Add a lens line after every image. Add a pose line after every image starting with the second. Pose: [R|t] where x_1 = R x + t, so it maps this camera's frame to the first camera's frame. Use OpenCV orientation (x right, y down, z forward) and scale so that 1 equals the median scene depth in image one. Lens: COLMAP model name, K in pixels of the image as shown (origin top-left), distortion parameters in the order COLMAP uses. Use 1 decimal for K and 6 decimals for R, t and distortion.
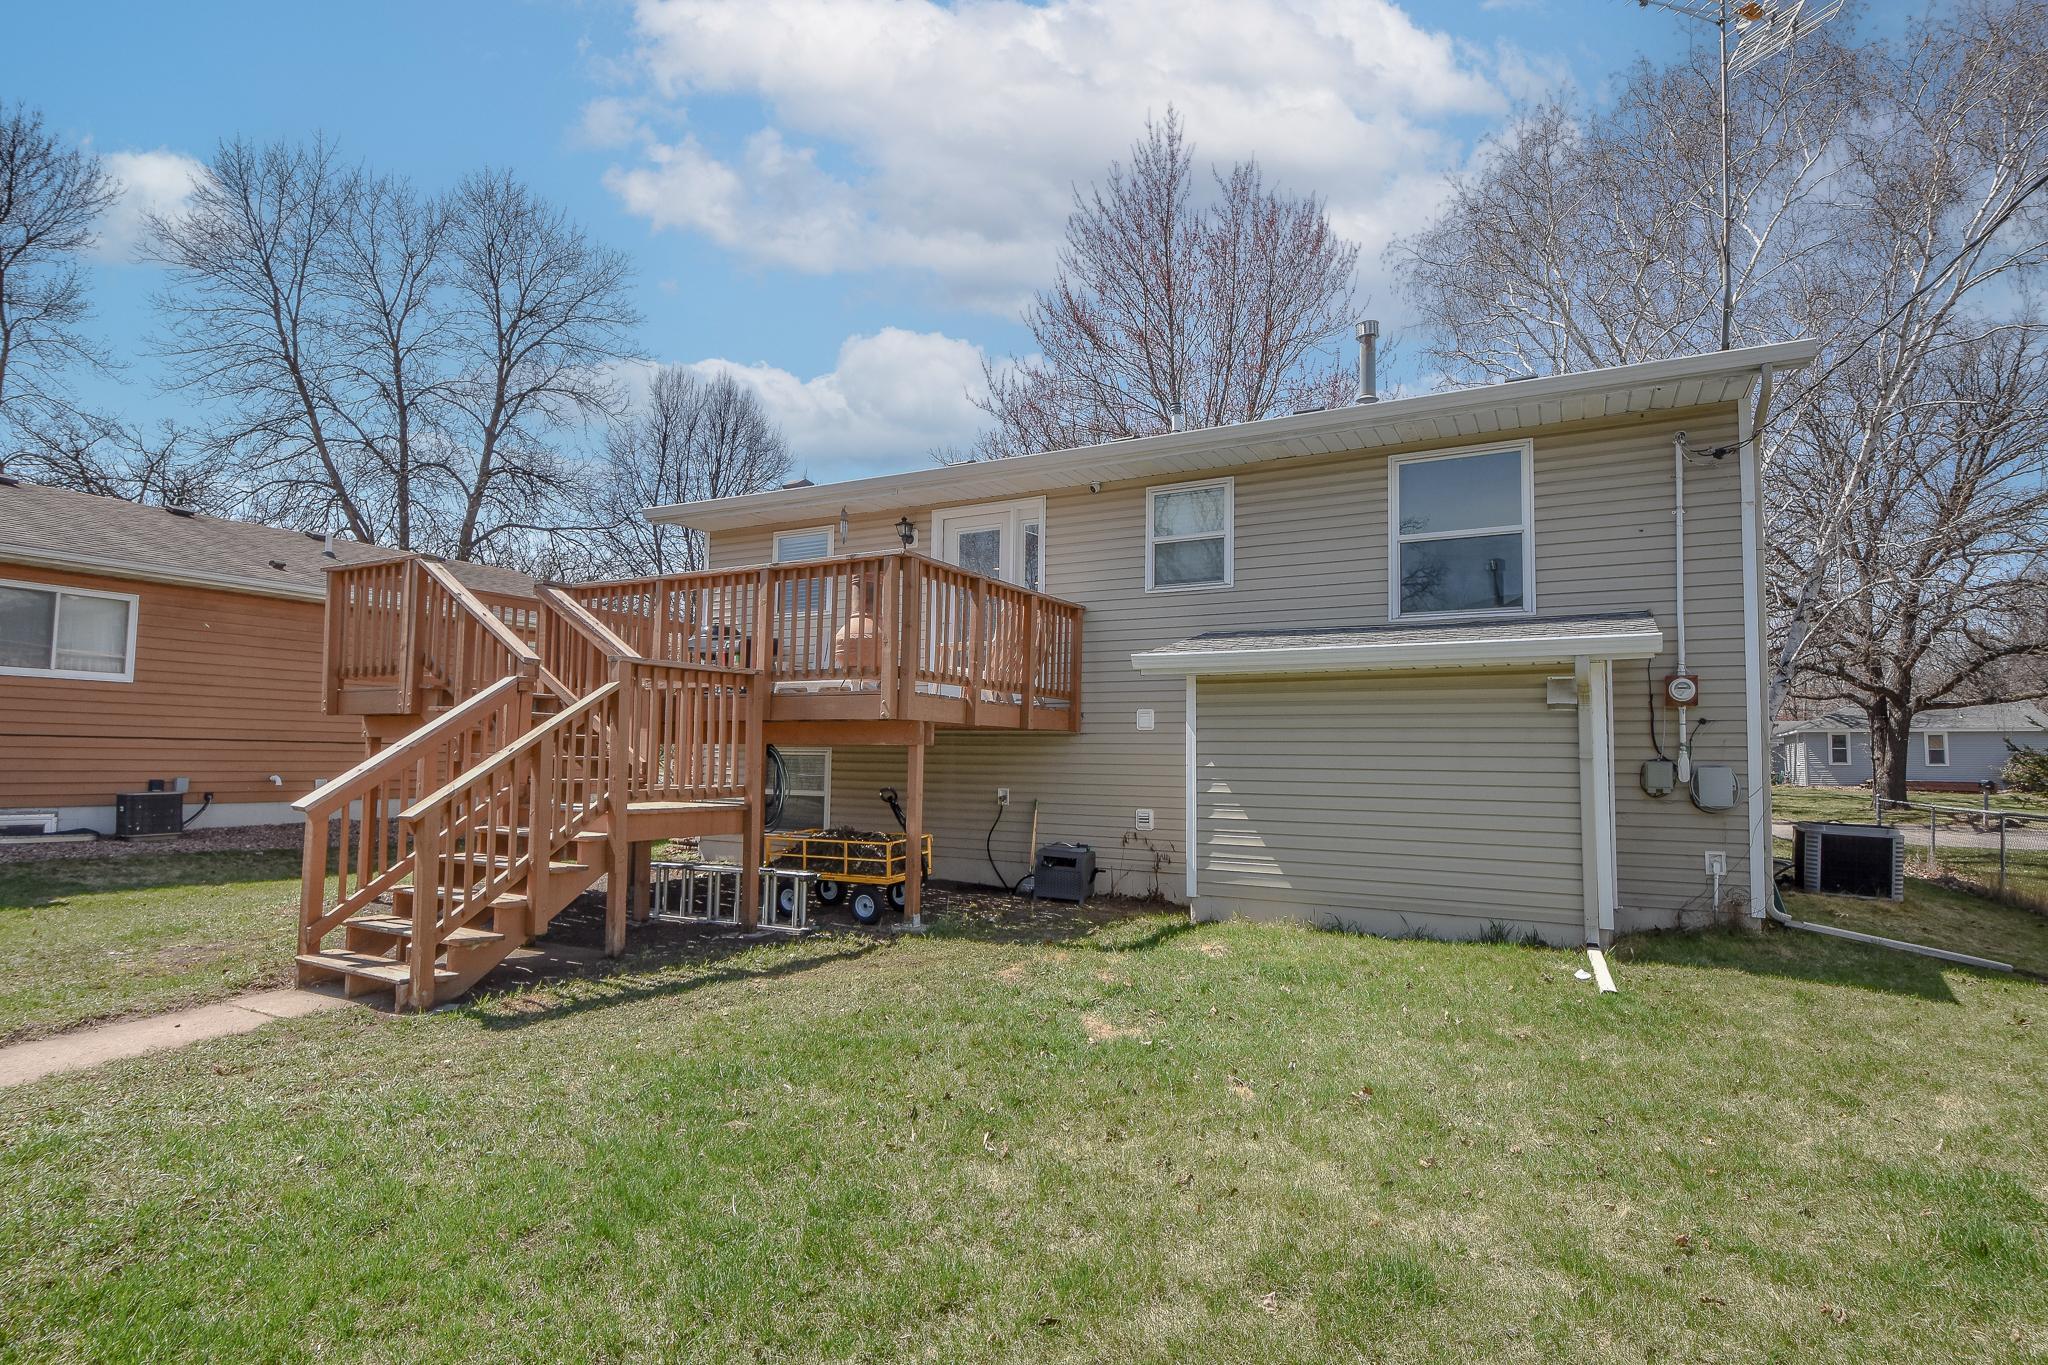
lens RADIAL K [[1091.7, 0, 1024.0], [0, 1091.7, 682.5], [0, 0, 1]] dist [-0.050693, -0.000090]
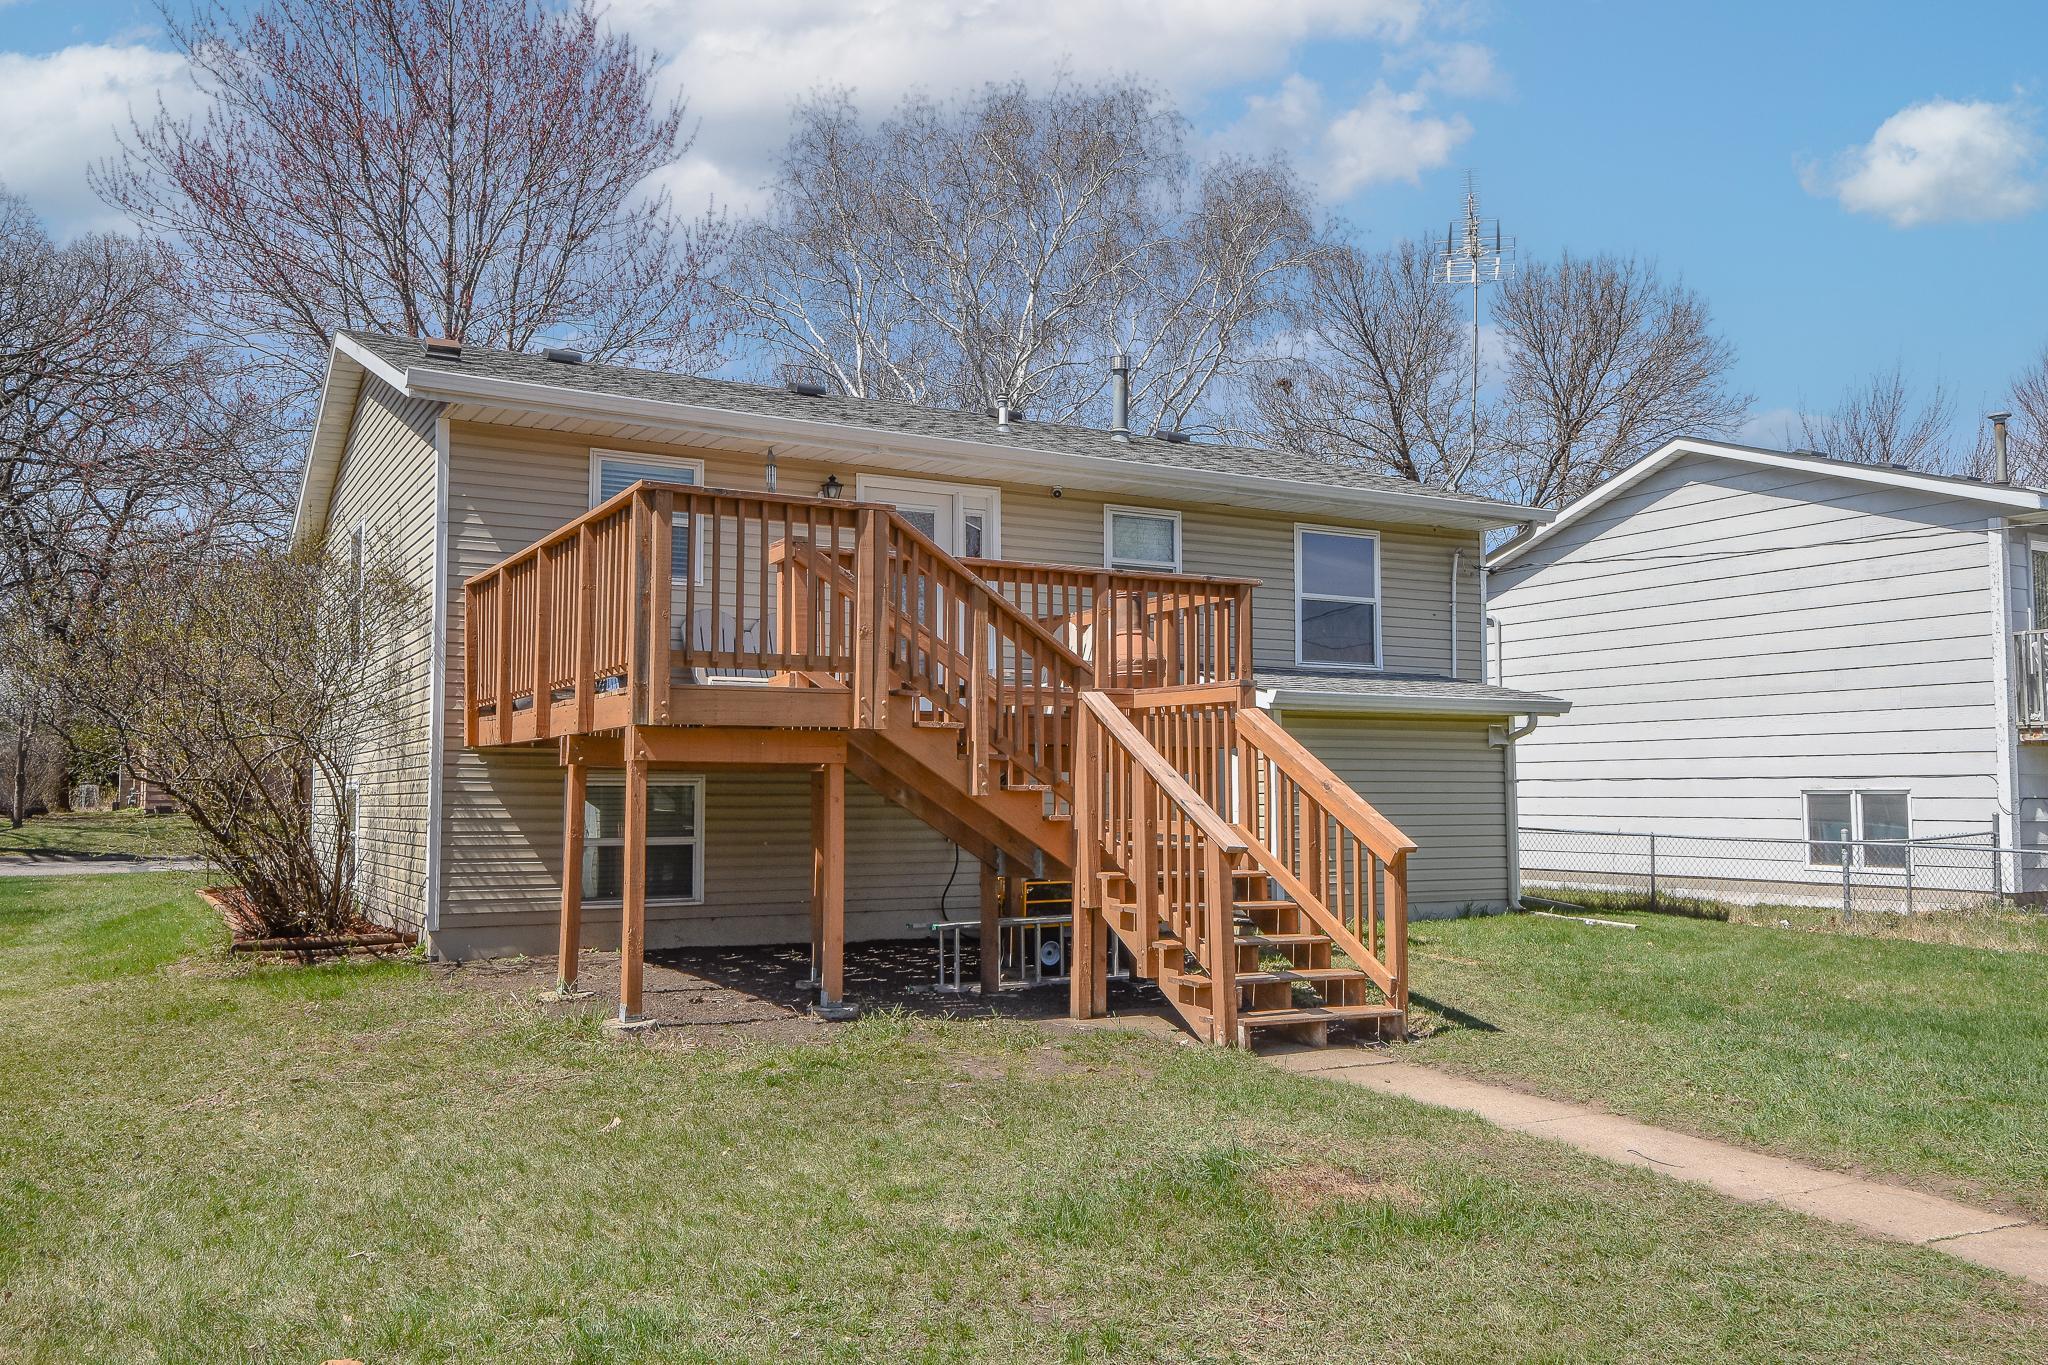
lens RADIAL K [[1626.6, 0, 1024.0], [0, 1626.6, 682.5], [0, 0, 1]] dist [-0.001692, -0.000100]
pose [[0.474129, 0.042193, 0.879444, -1.341096], [-0.055269, 0.998307, -0.018099, 0.009641], [-0.878719, -0.040025, 0.475659, 0.425383]]
